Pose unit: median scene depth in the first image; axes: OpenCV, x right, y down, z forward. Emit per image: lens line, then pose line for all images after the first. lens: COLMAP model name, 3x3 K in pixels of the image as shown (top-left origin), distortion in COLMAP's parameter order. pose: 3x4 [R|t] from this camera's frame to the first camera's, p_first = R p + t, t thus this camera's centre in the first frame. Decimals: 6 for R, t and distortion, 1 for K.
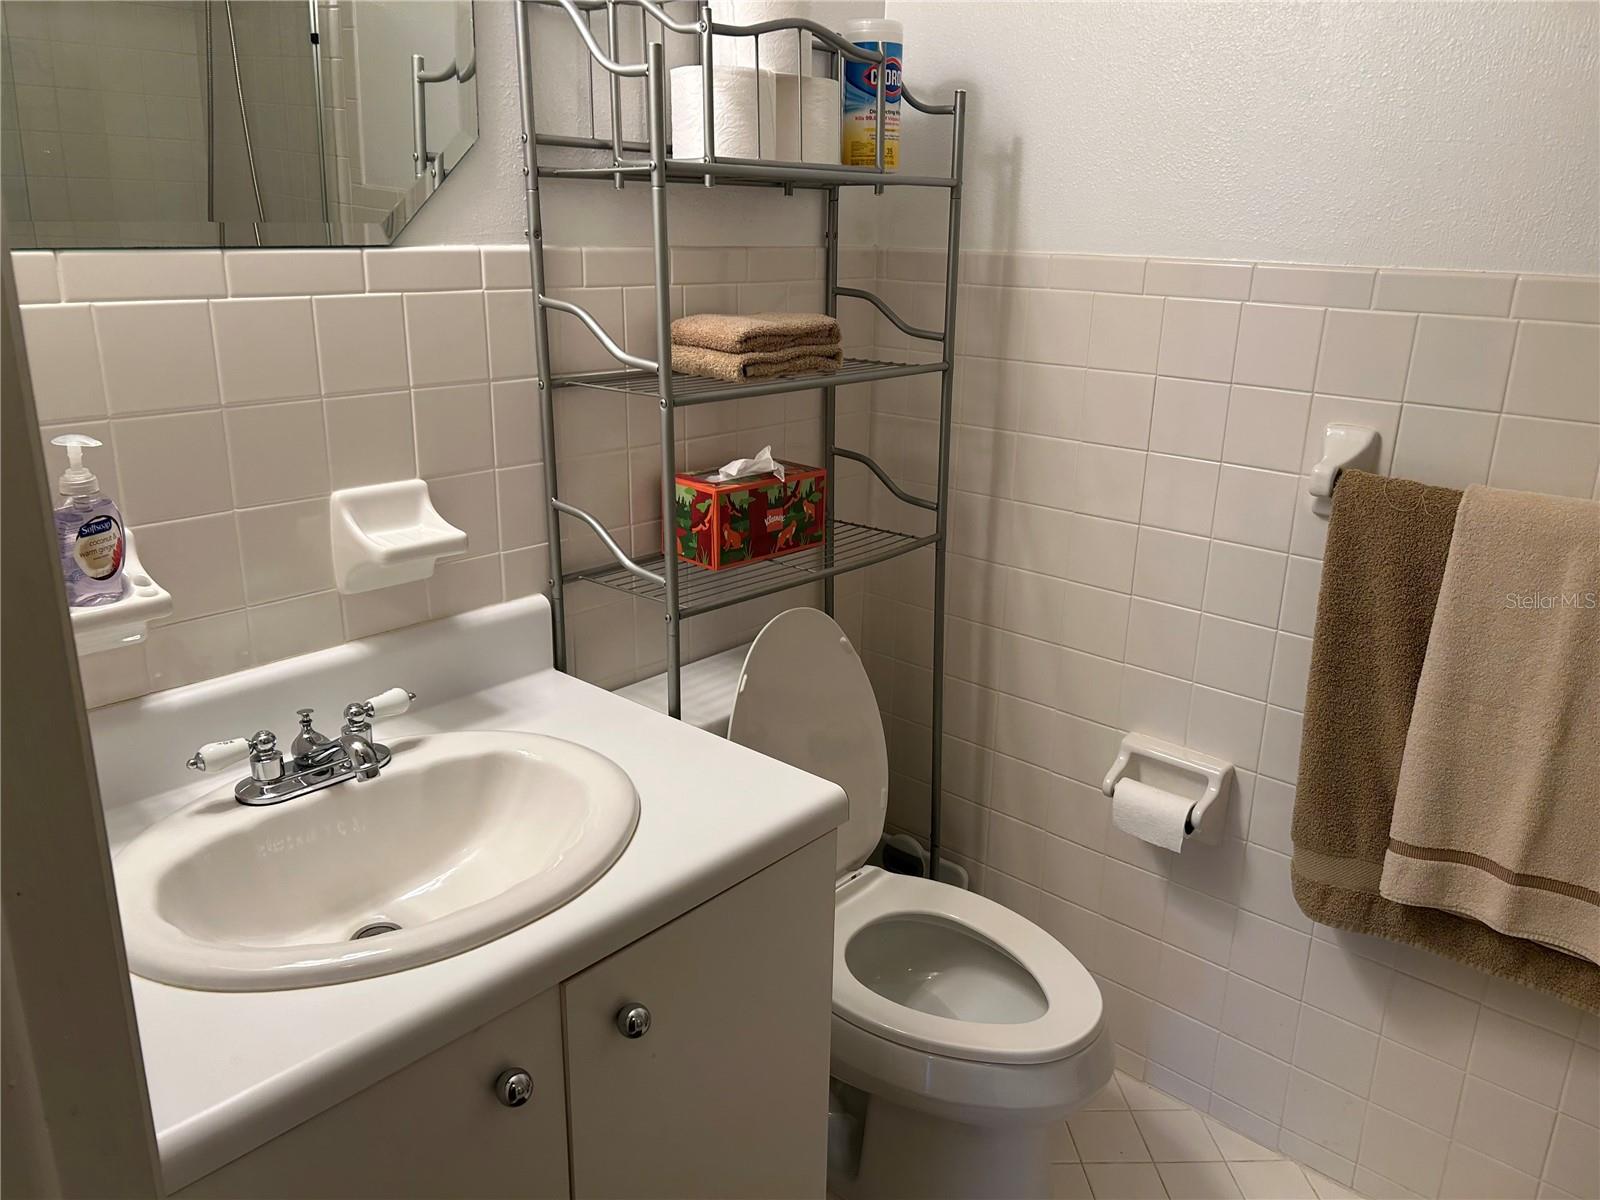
lens RADIAL K [[1208.4, 0, 799.6], [0, 1208.4, 594.0], [0, 0, 1]] dist [0.034605, -0.044567]
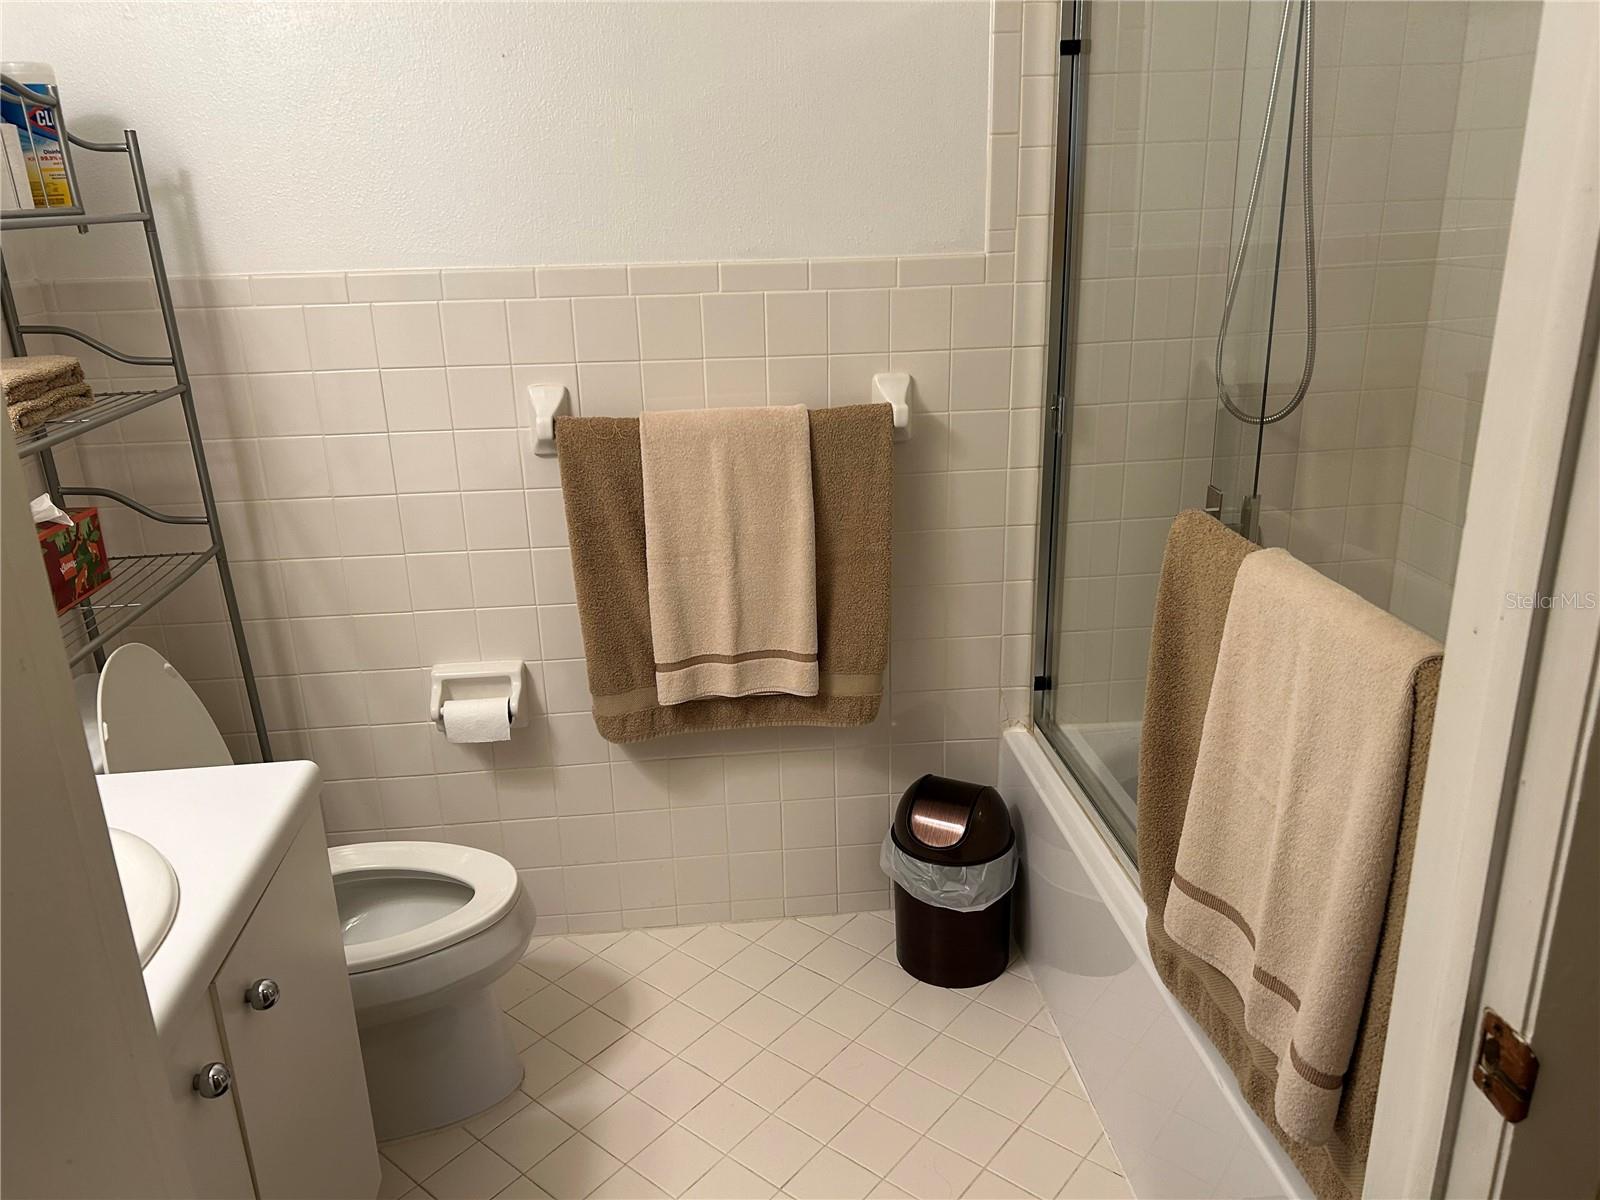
lens RADIAL K [[1208.4, 0, 809.8], [0, 1208.4, 612.0], [0, 0, 1]] dist [0.034605, -0.044567]
pose [[0.660626, -0.279758, 0.696641, -0.338616], [0.257225, 0.956150, 0.140045, -0.010314], [-0.705272, 0.086676, 0.703619, -0.125010]]
